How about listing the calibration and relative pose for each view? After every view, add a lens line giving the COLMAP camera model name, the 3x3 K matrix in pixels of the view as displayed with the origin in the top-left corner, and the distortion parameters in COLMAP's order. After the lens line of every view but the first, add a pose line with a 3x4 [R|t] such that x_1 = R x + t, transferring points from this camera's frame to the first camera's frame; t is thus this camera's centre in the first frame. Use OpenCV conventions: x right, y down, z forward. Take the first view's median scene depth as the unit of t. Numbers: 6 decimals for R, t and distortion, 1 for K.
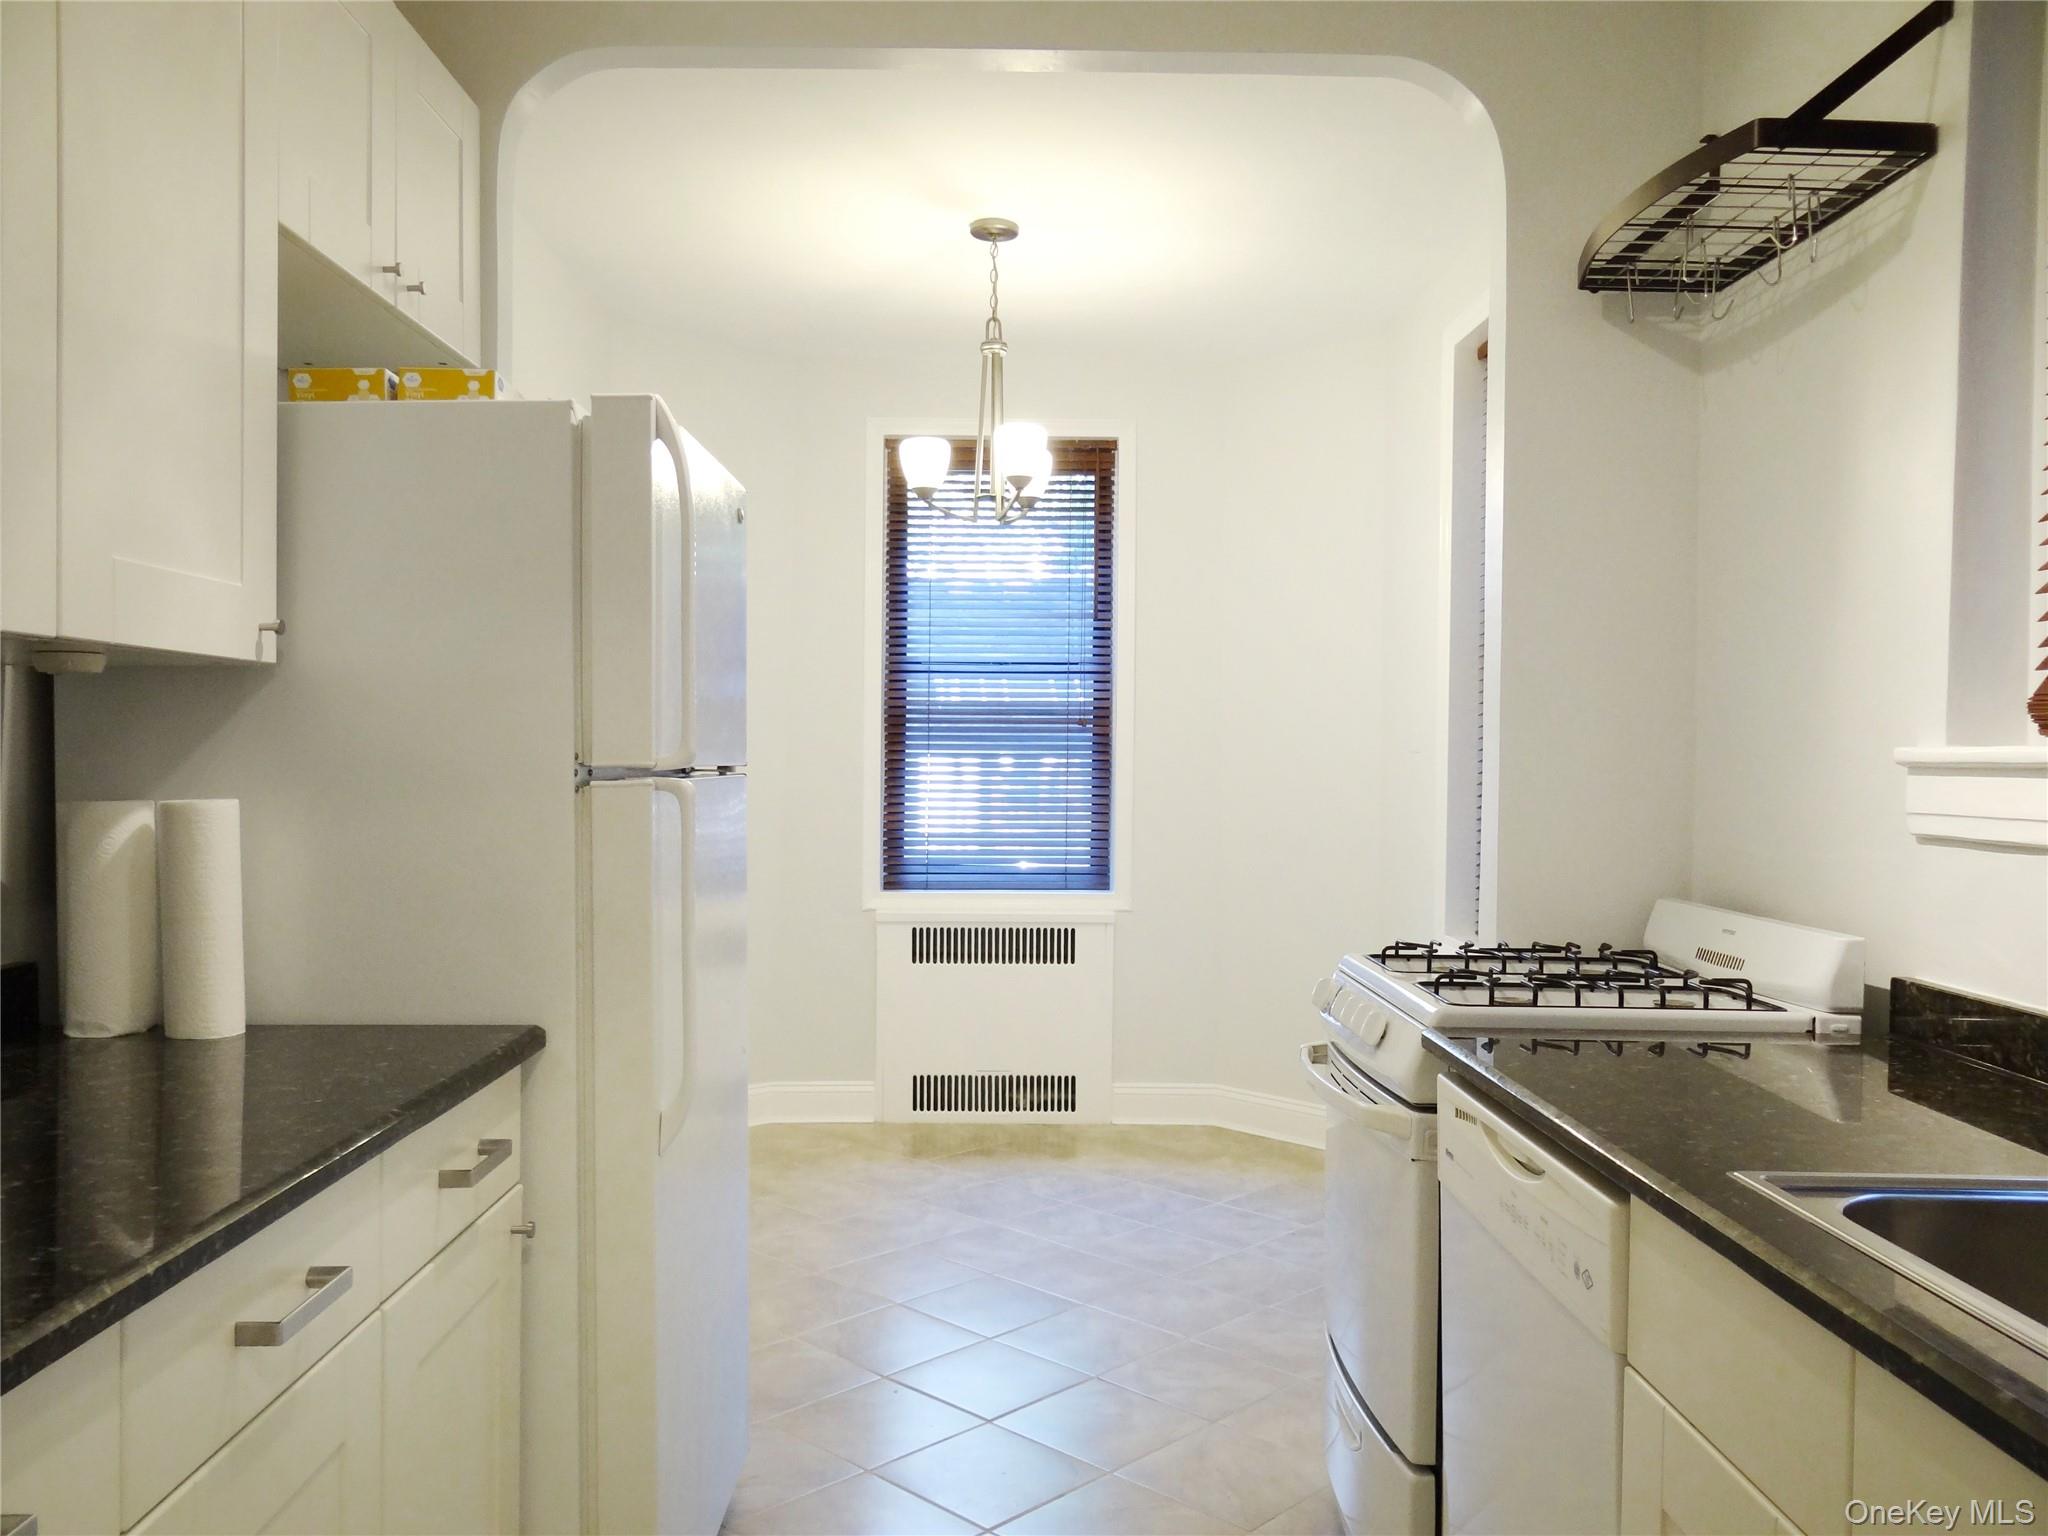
lens RADIAL K [[1671.9, 0, 1034.4], [0, 1671.9, 773.3], [0, 0, 1]] dist [-0.014458, 0.003118]
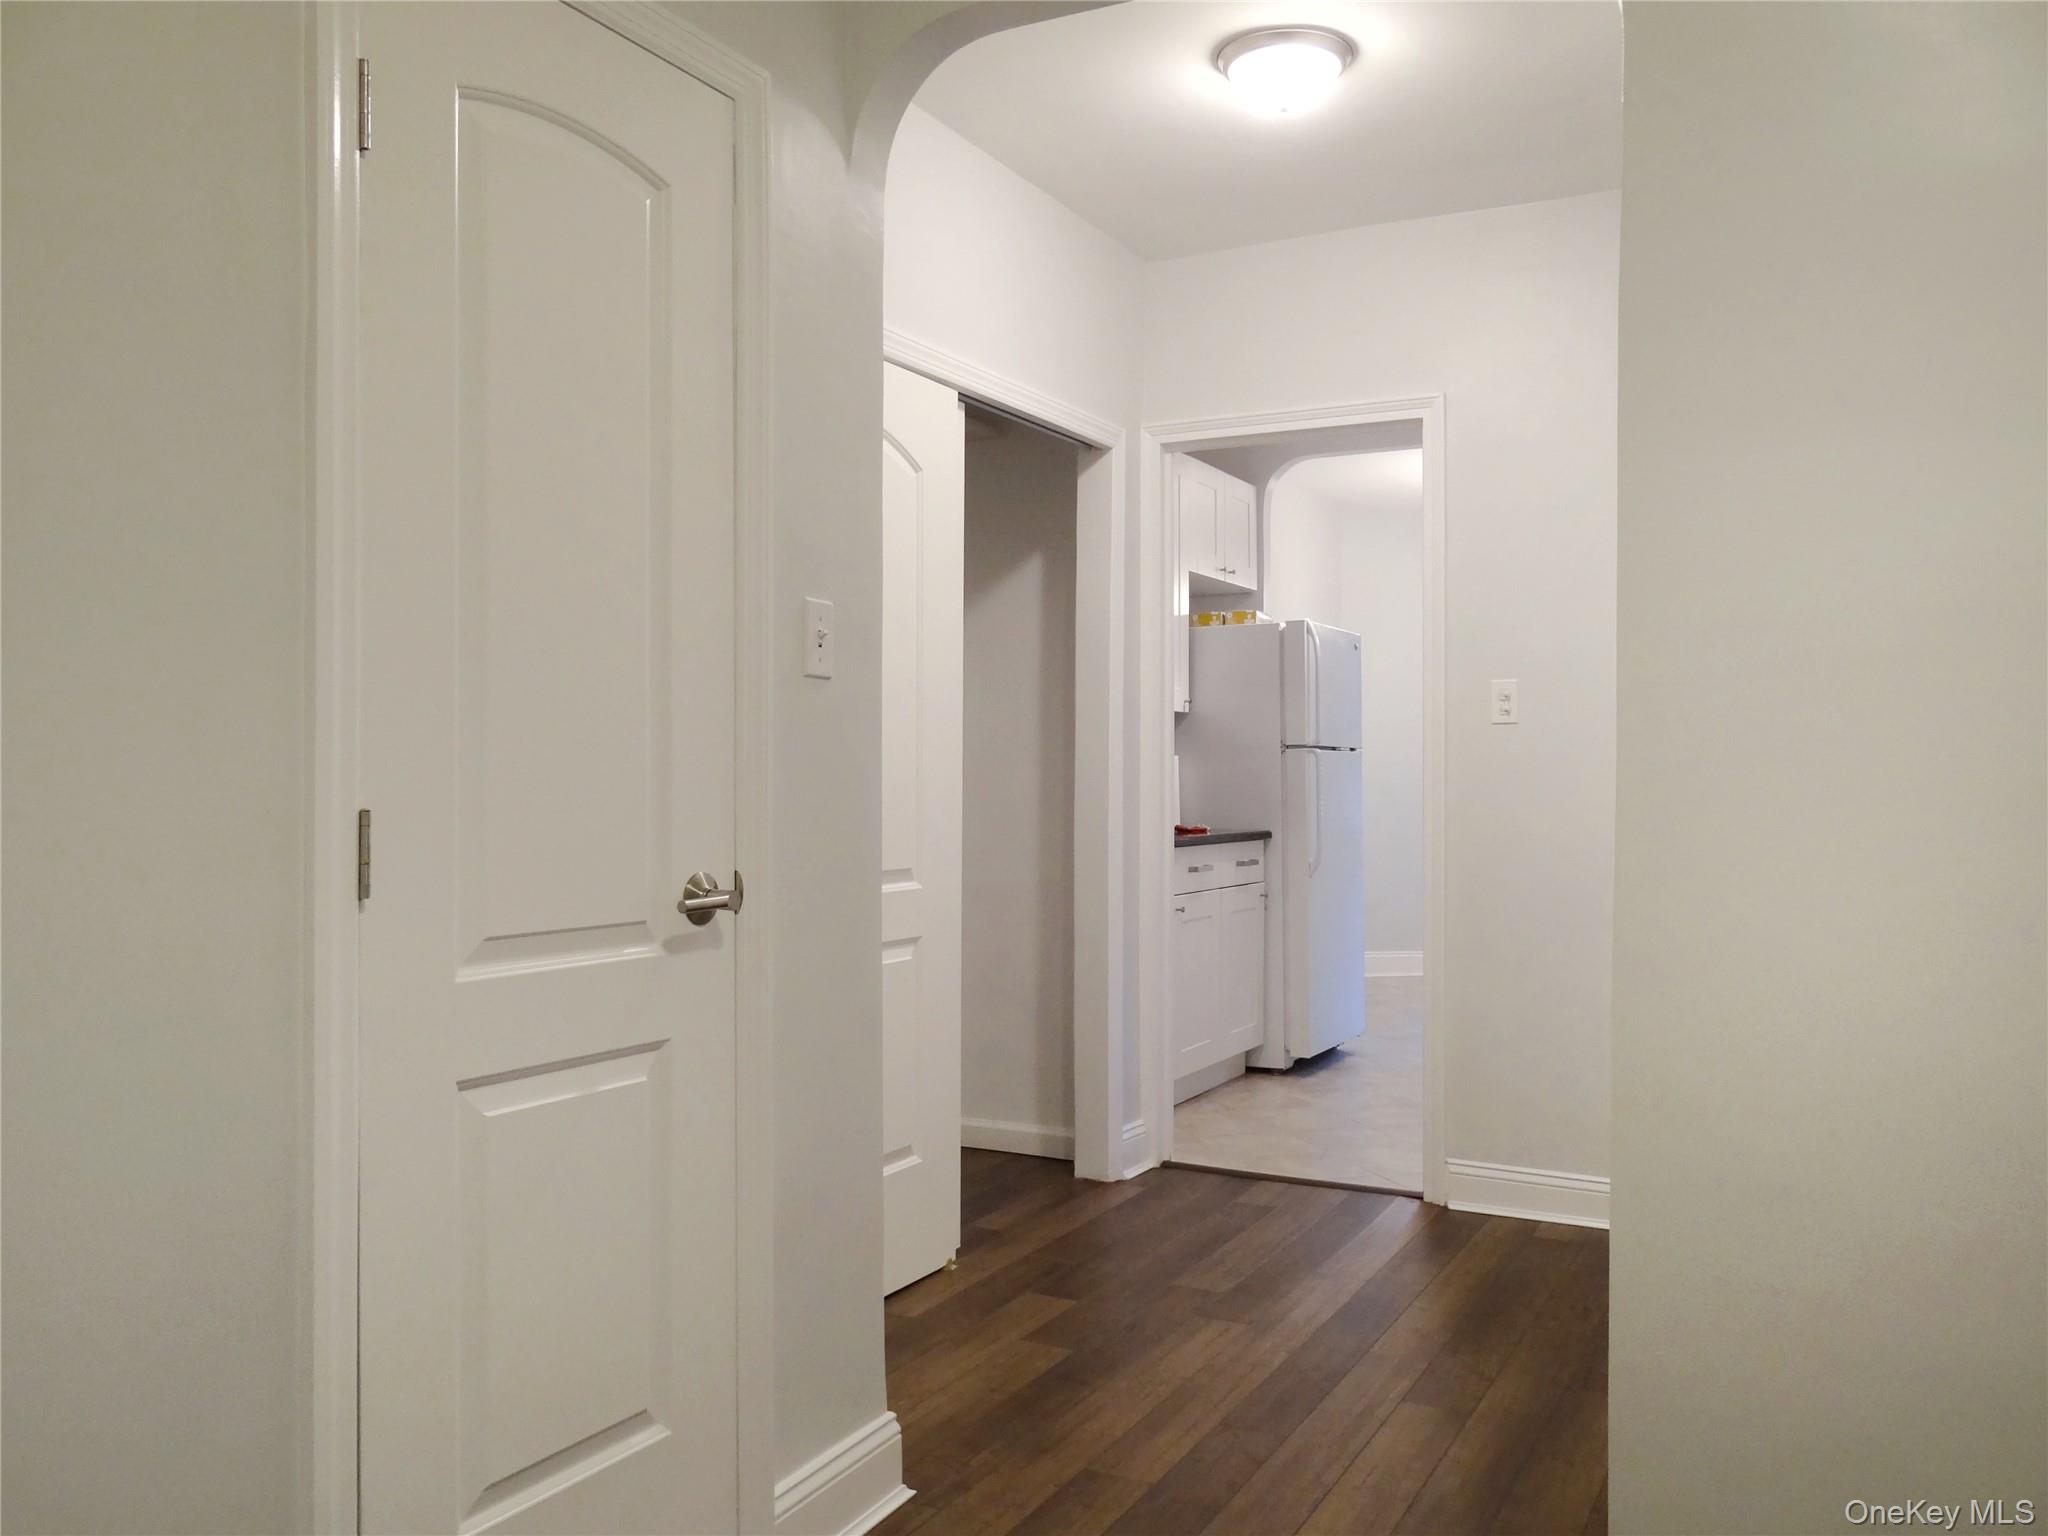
lens RADIAL K [[1671.9, 0, 1024.5], [0, 1671.9, 768.8], [0, 0, 1]] dist [-0.014458, 0.003118]
pose [[0.882271, -0.007142, -0.470687, 0.721309], [0.004738, 0.999969, -0.006293, 0.055070], [0.470717, 0.003322, 0.882278, -1.843226]]
